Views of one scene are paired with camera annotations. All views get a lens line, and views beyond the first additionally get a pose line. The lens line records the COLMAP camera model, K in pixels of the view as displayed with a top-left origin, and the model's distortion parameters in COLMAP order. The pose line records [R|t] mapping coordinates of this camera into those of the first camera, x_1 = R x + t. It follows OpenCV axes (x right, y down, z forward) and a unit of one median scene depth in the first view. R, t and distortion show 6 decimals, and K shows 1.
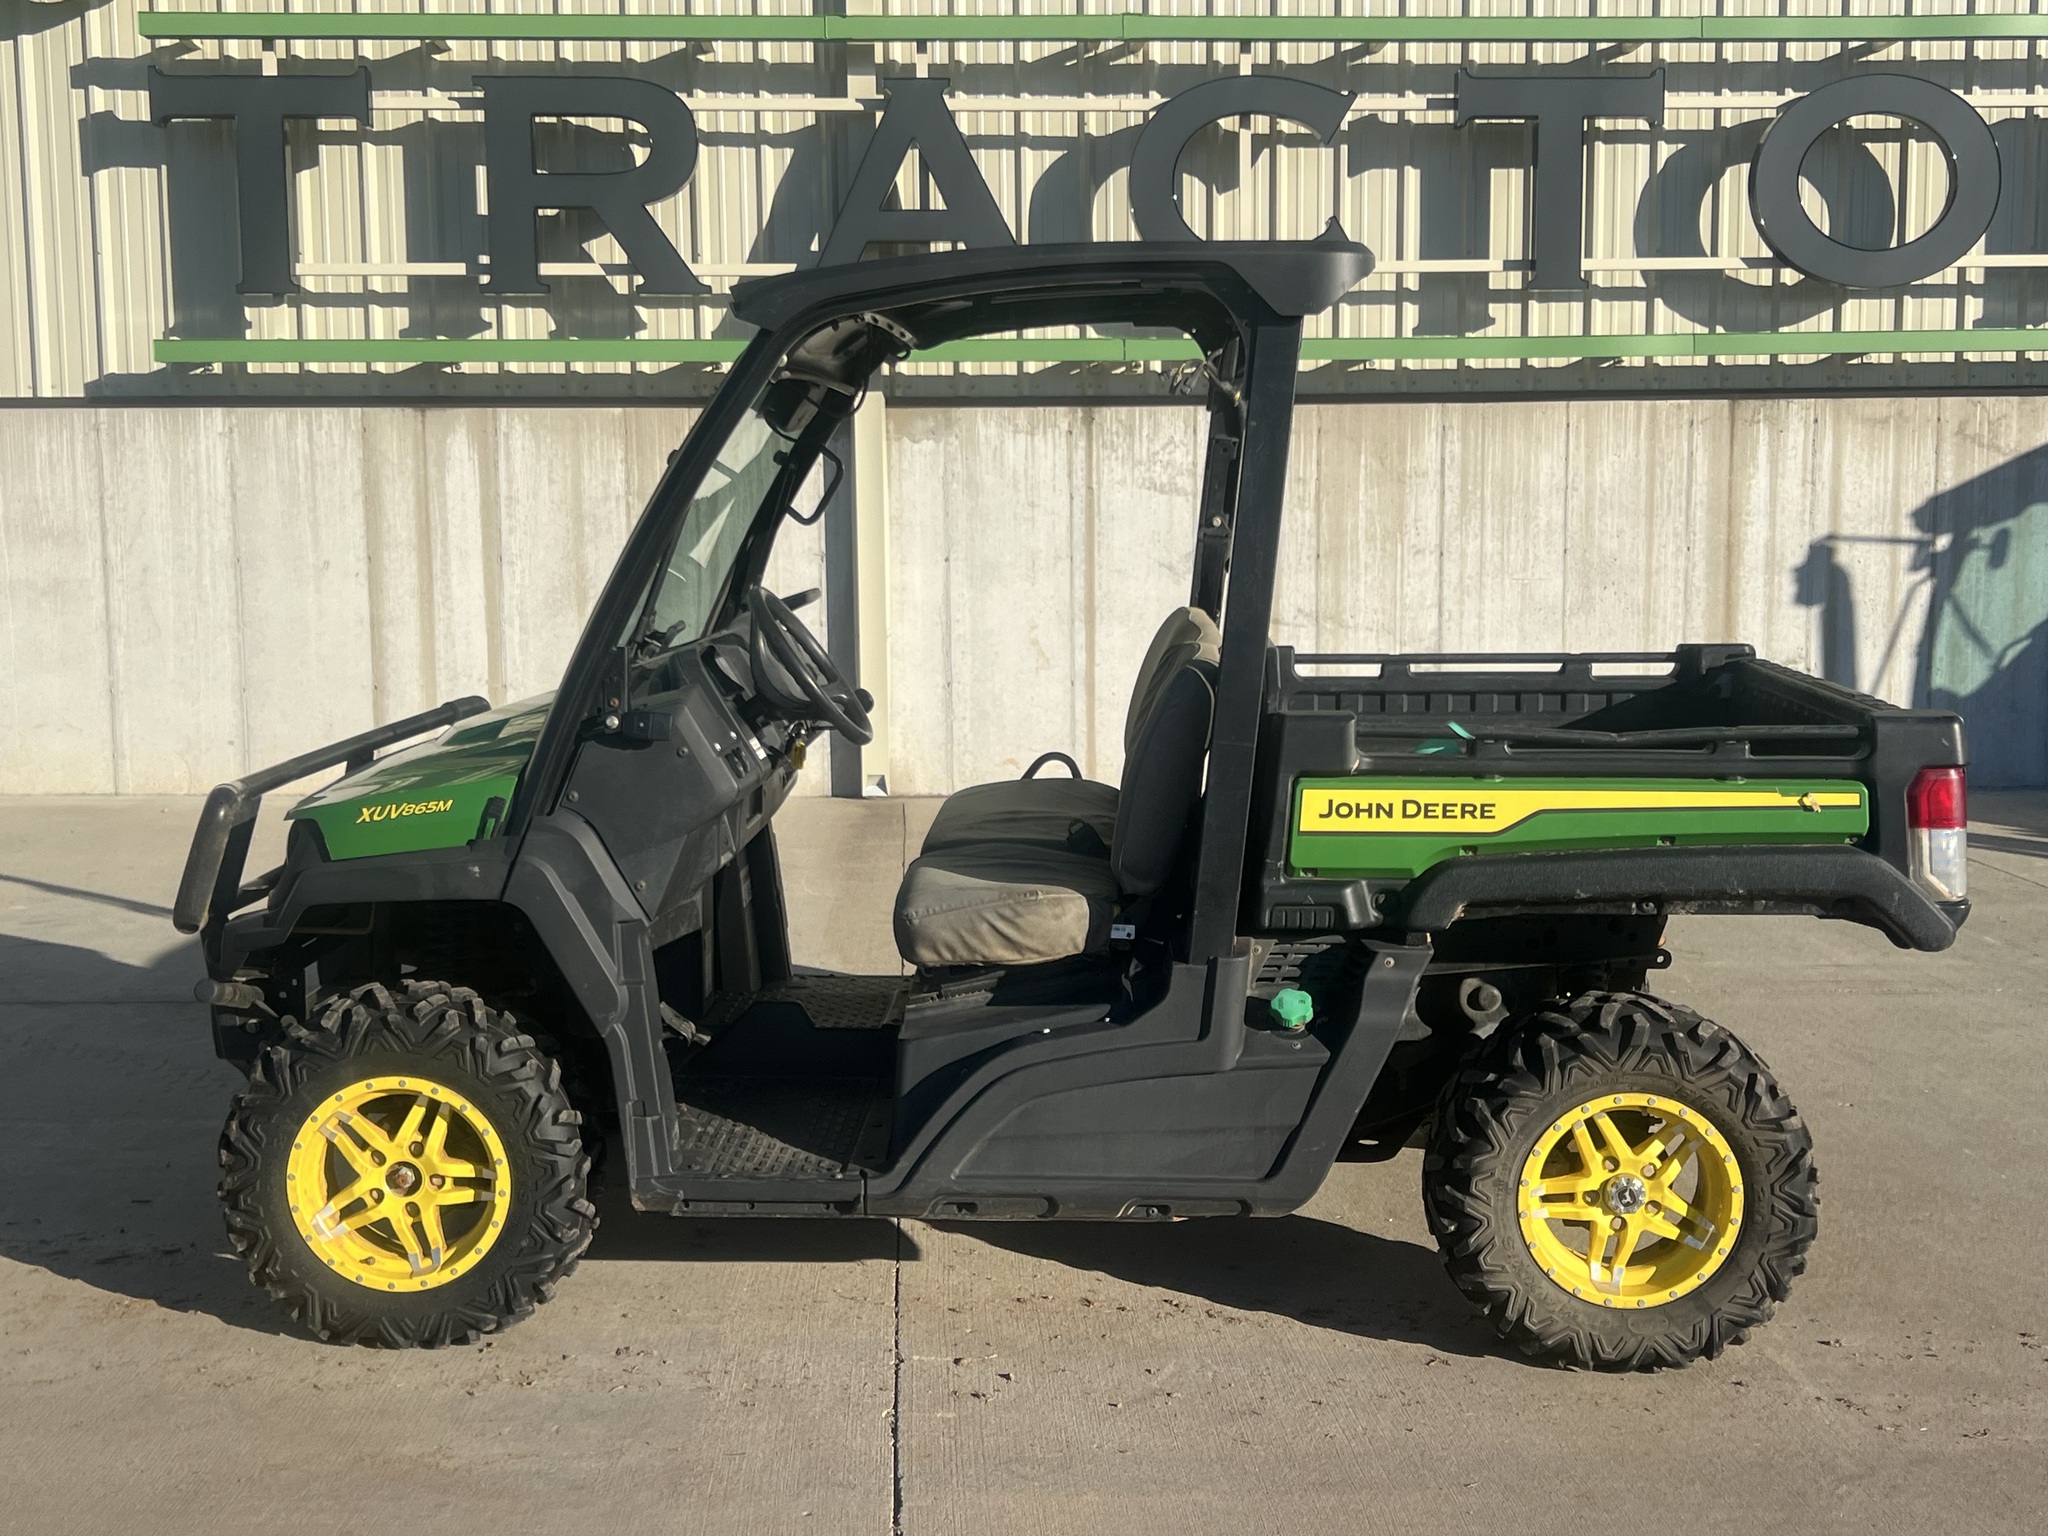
lens RADIAL K [[2518.4, 0, 1029.1], [0, 2518.4, 843.2], [0, 0, 1]] dist [0.151136, -0.449650]
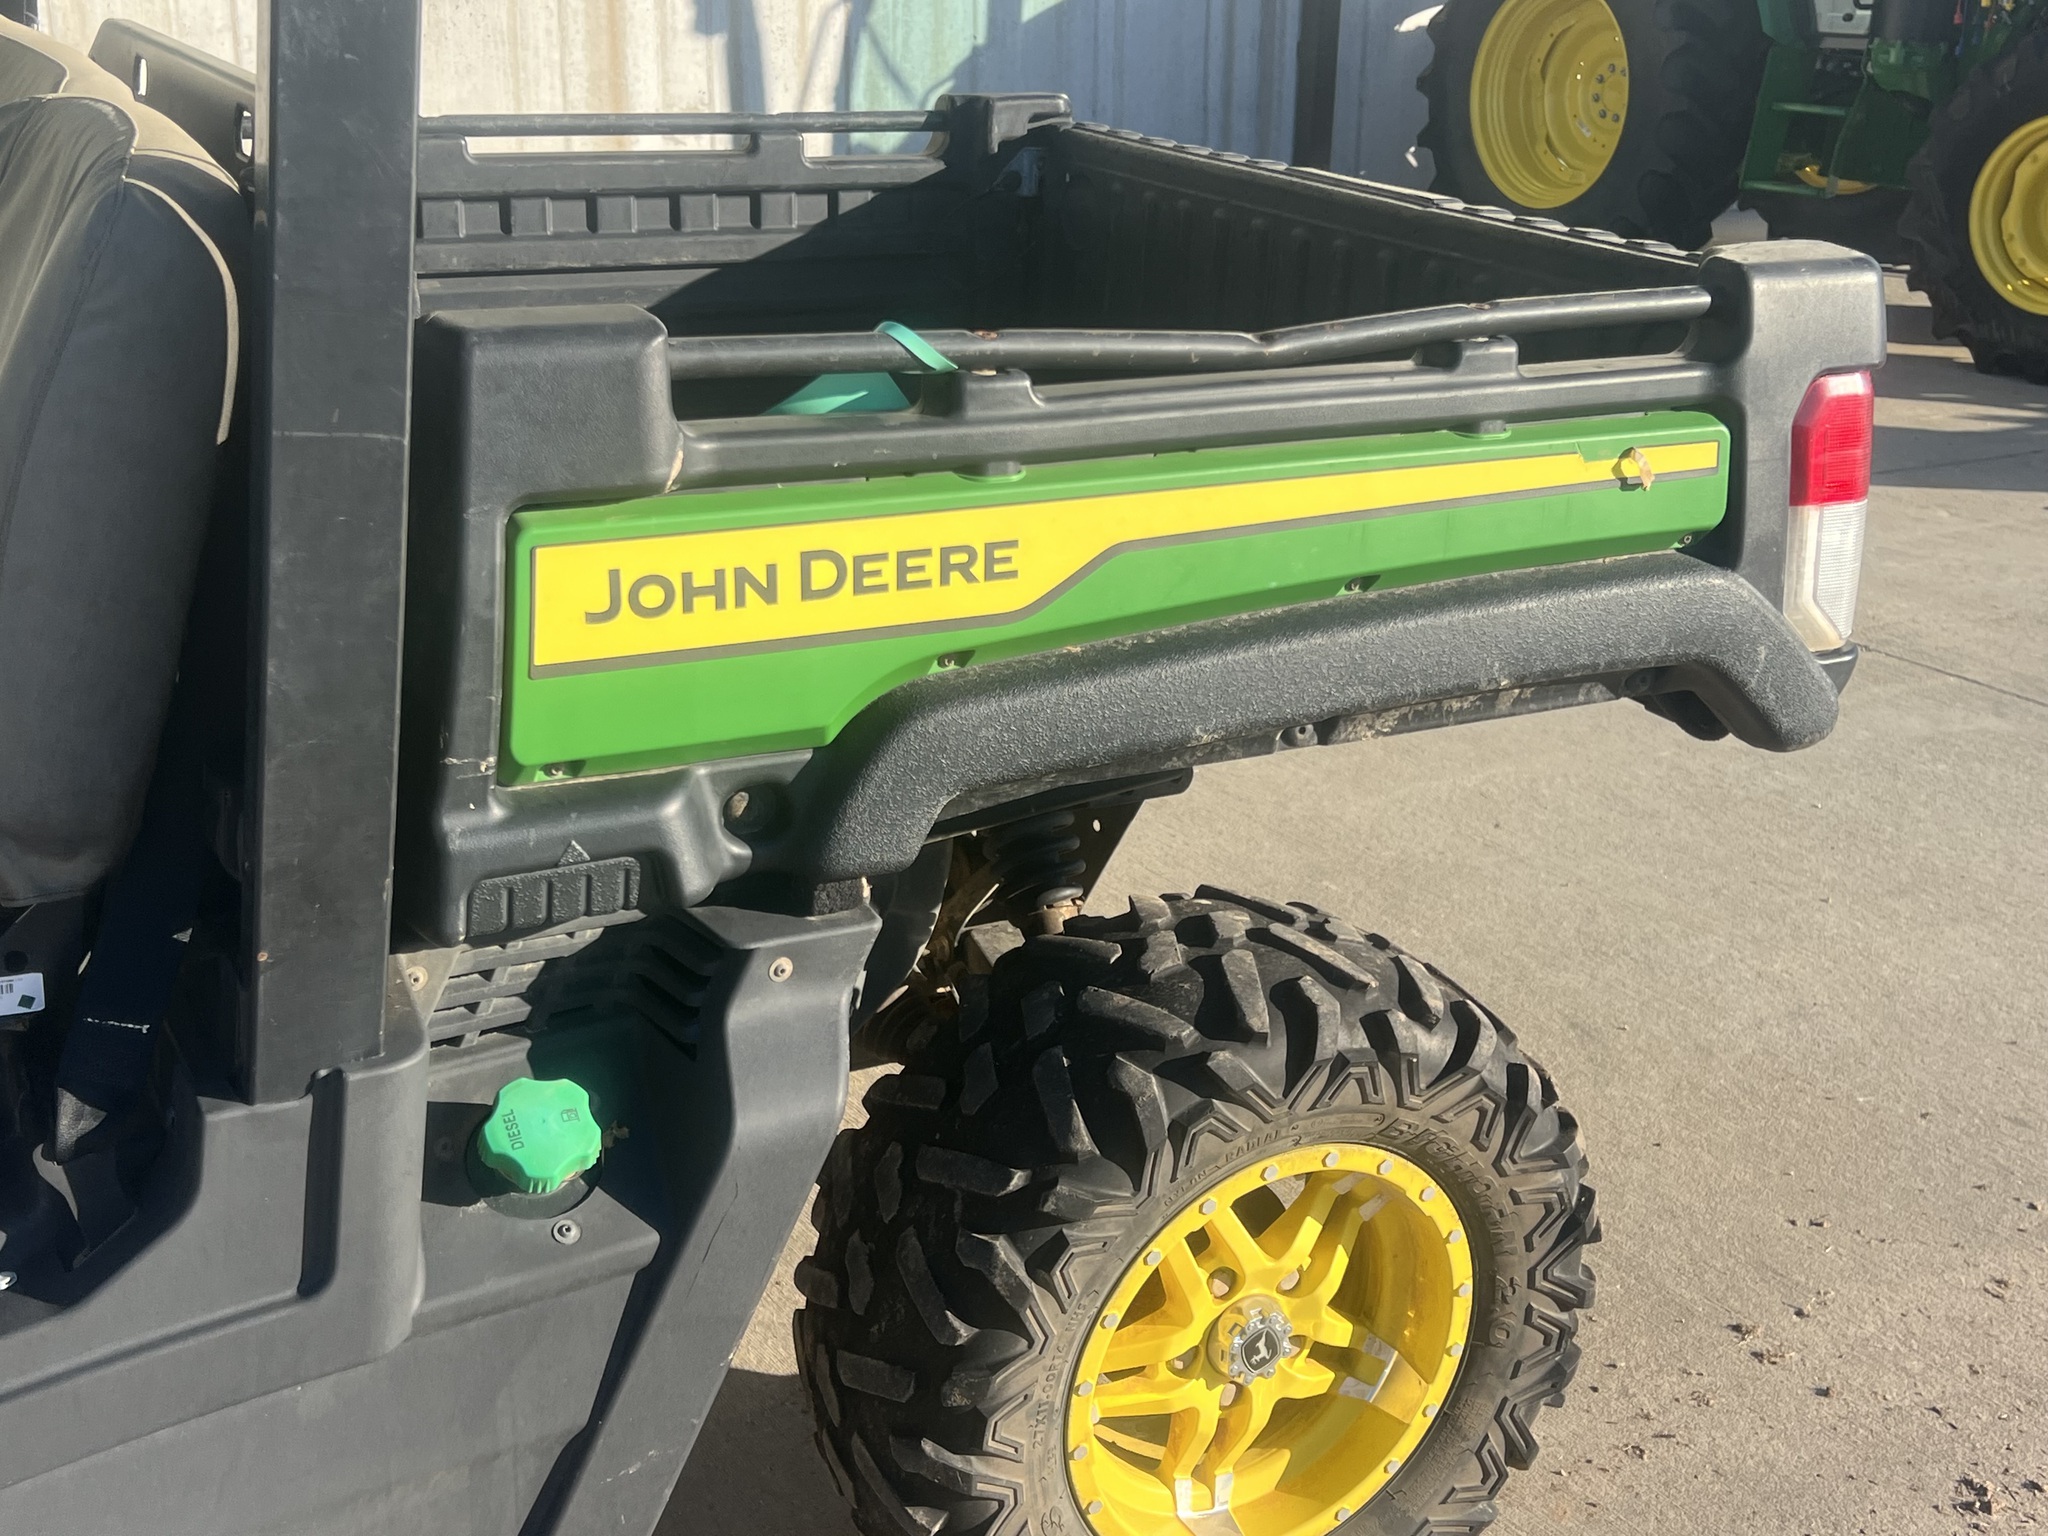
lens RADIAL K [[2394.3, 0, 1040.3], [0, 2394.3, 836.3], [0, 0, 1]] dist [0.137948, -0.367161]
pose [[0.870104, -0.149237, 0.469731, 0.008148], [0.041365, 0.971805, 0.232128, -0.056010], [-0.491129, -0.182545, 0.851745, 0.672010]]
